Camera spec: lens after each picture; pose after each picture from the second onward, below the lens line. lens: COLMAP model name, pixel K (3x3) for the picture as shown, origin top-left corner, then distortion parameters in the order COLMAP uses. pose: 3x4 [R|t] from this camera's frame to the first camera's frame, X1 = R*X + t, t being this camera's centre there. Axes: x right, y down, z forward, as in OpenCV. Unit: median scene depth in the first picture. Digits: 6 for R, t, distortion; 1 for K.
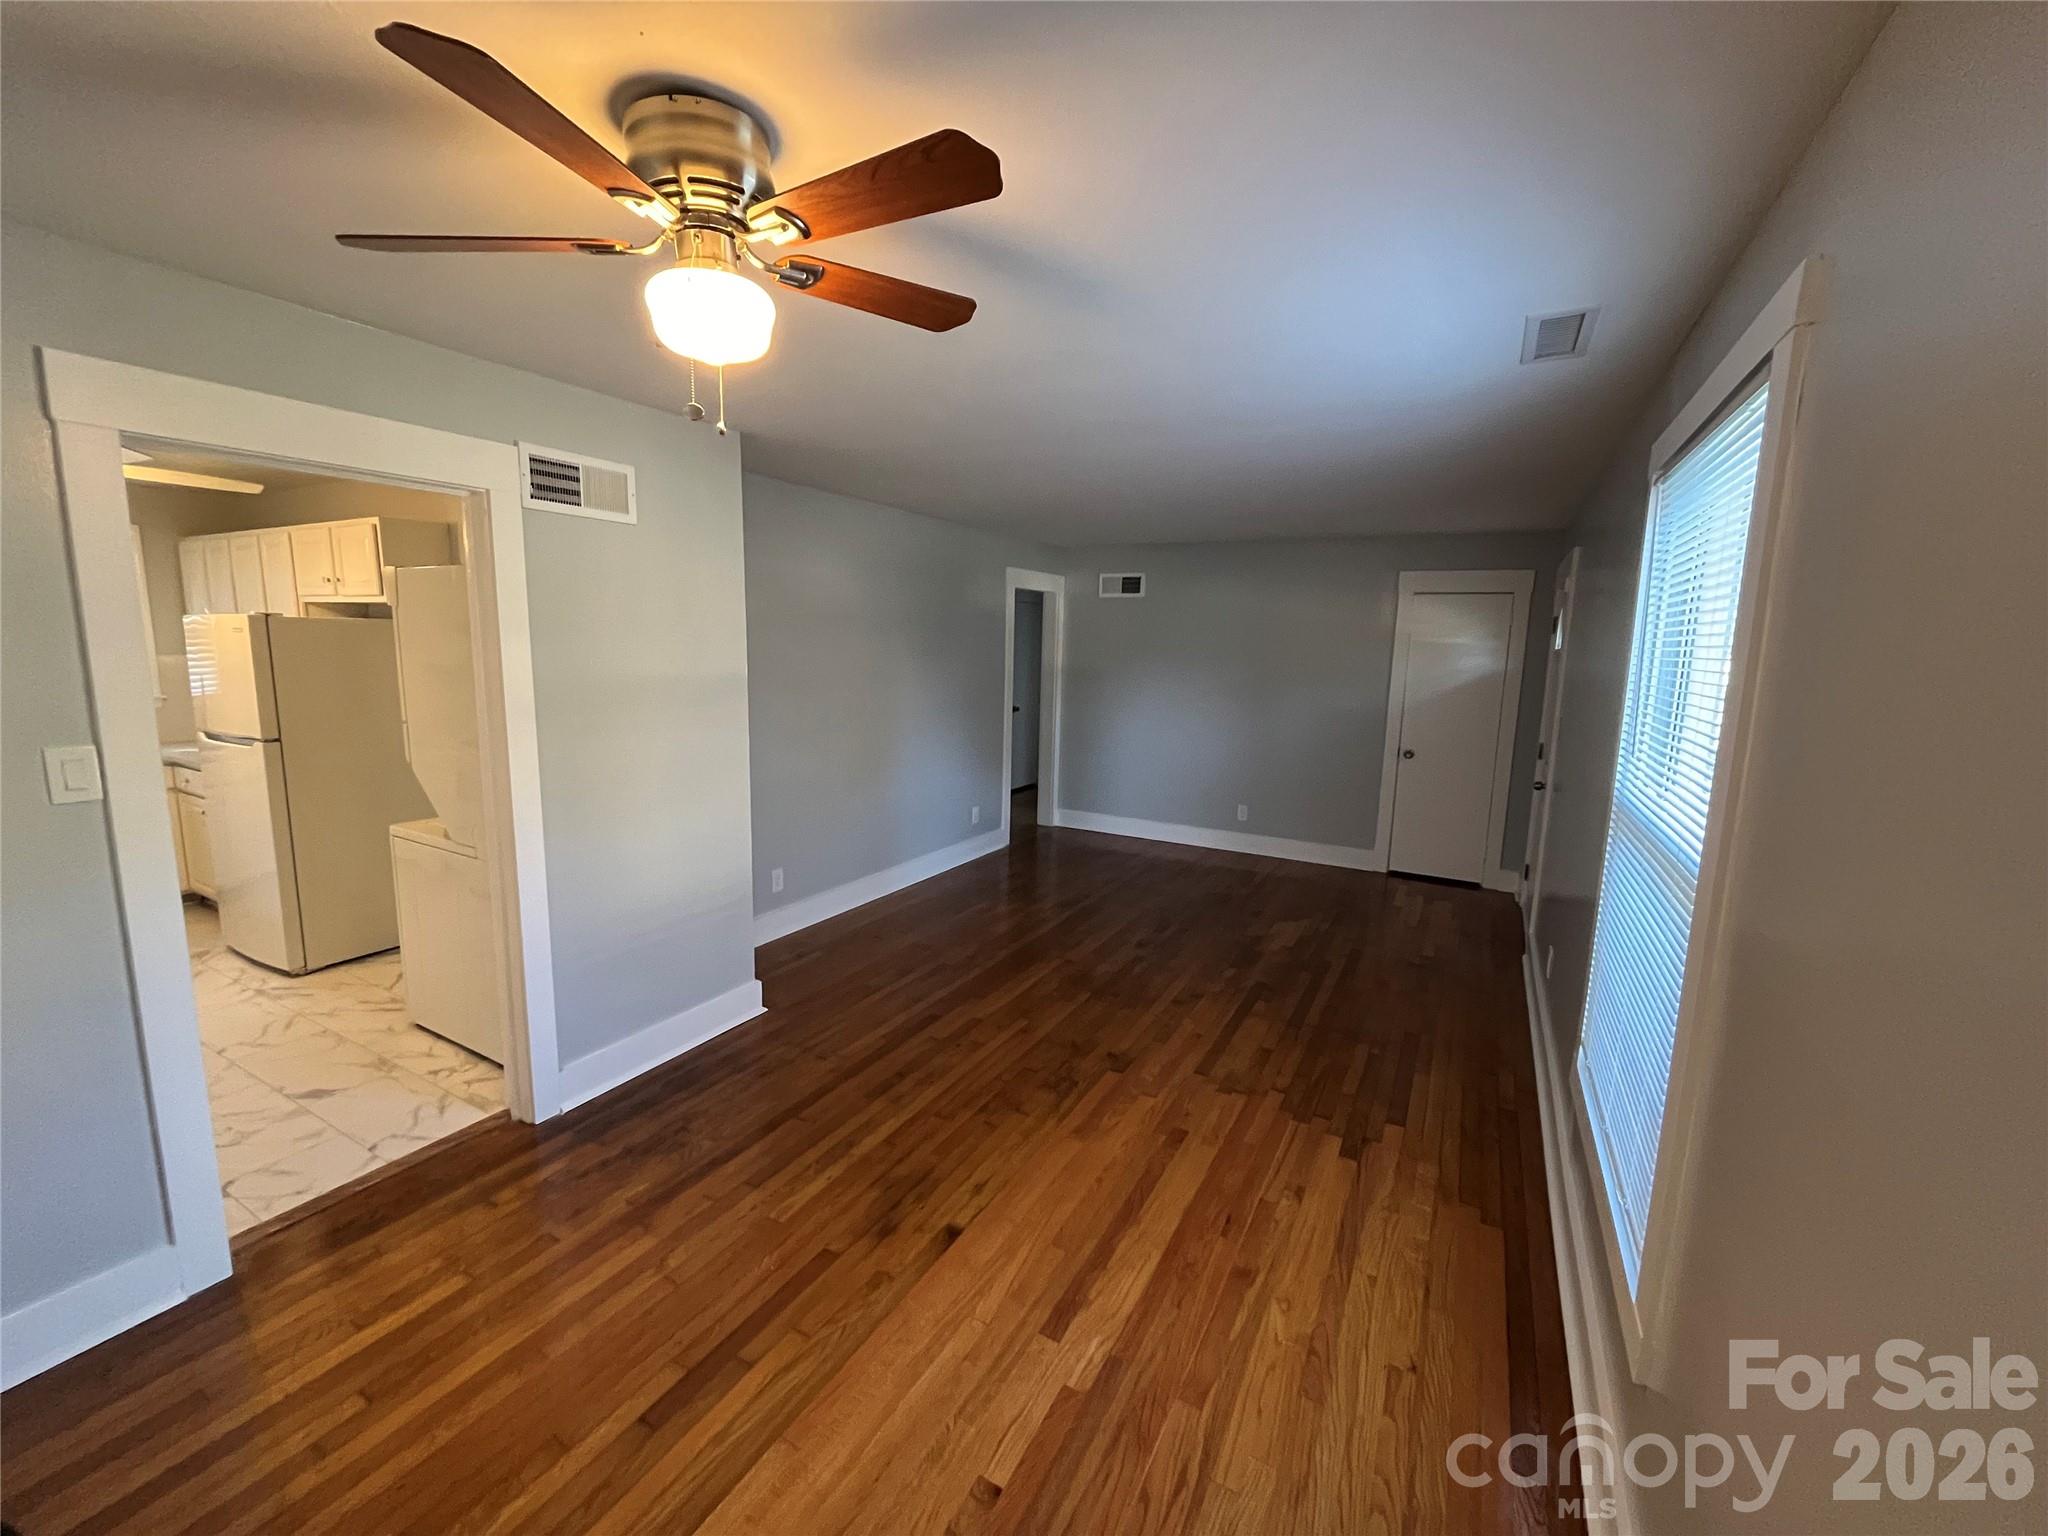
lens RADIAL K [[831.1, 0, 1003.3], [0, 831.1, 769.4], [0, 0, 1]] dist [0.002554, -0.000330]
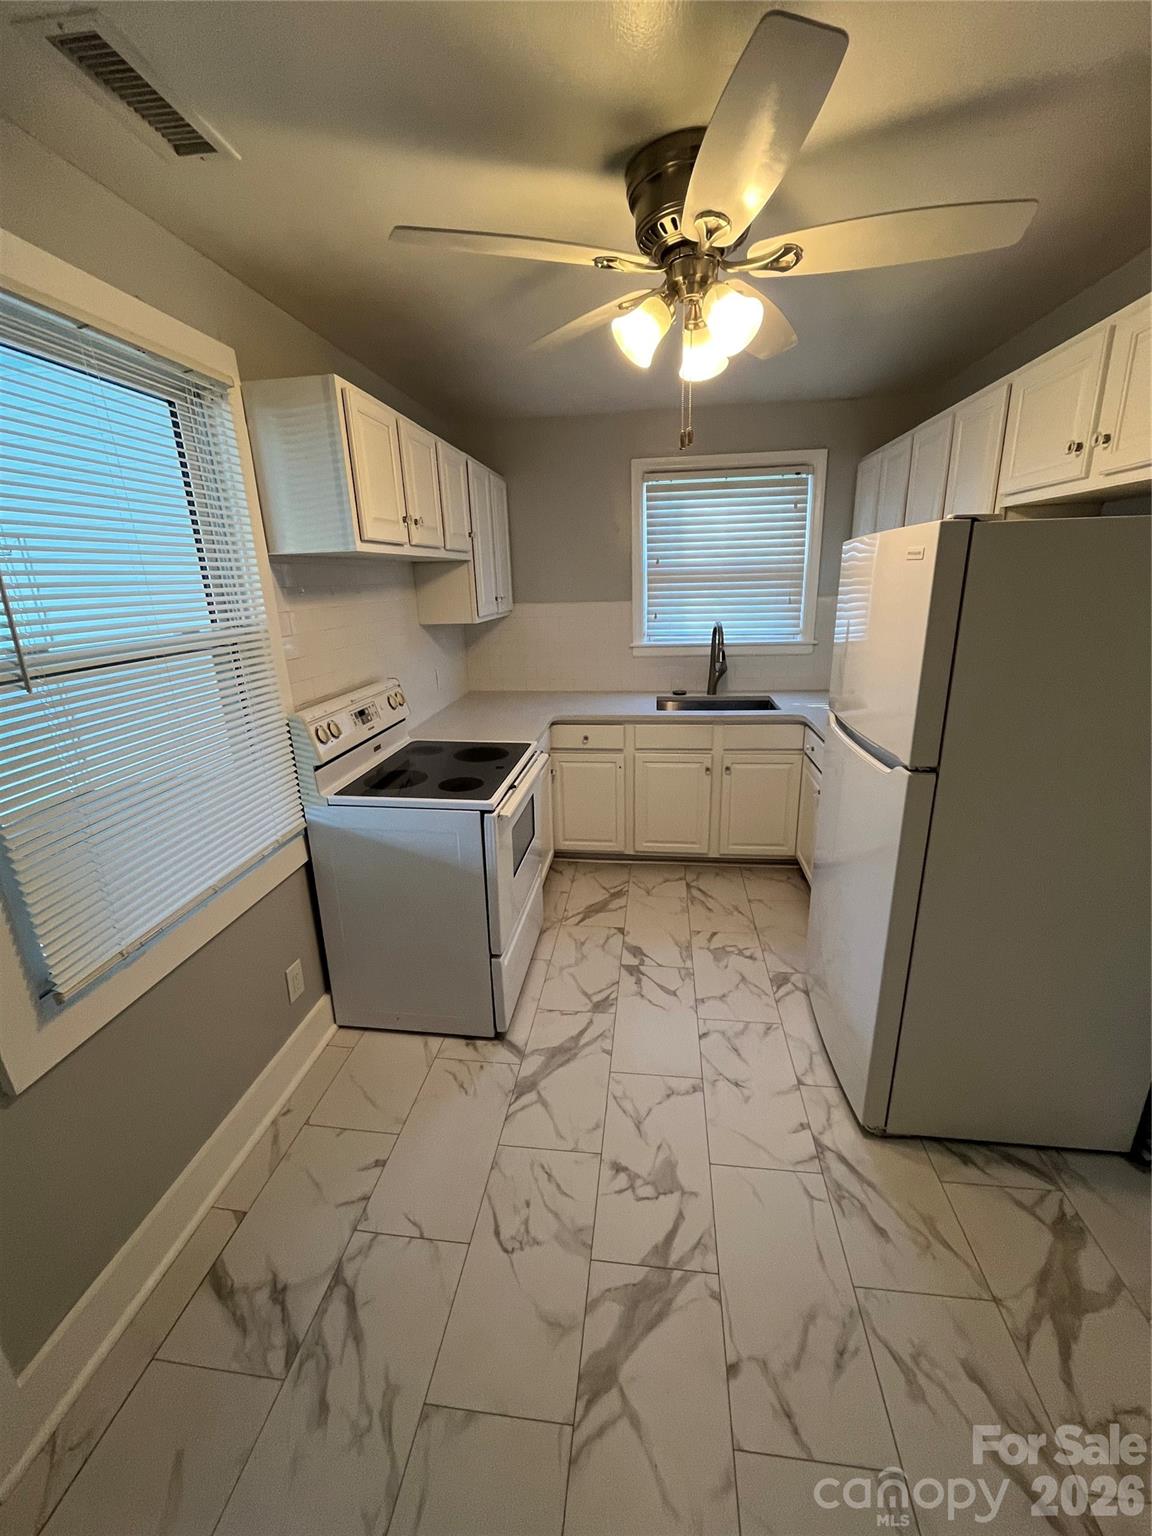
lens RADIAL K [[623.3, 0, 572.2], [0, 623.3, 757.3], [0, 0, 1]] dist [0.002554, -0.000330]
pose [[0.386555, 0.236375, -0.891461, -0.610800], [-0.105667, 0.971584, 0.211800, -0.102571], [0.916193, 0.012326, 0.400547, 0.632770]]
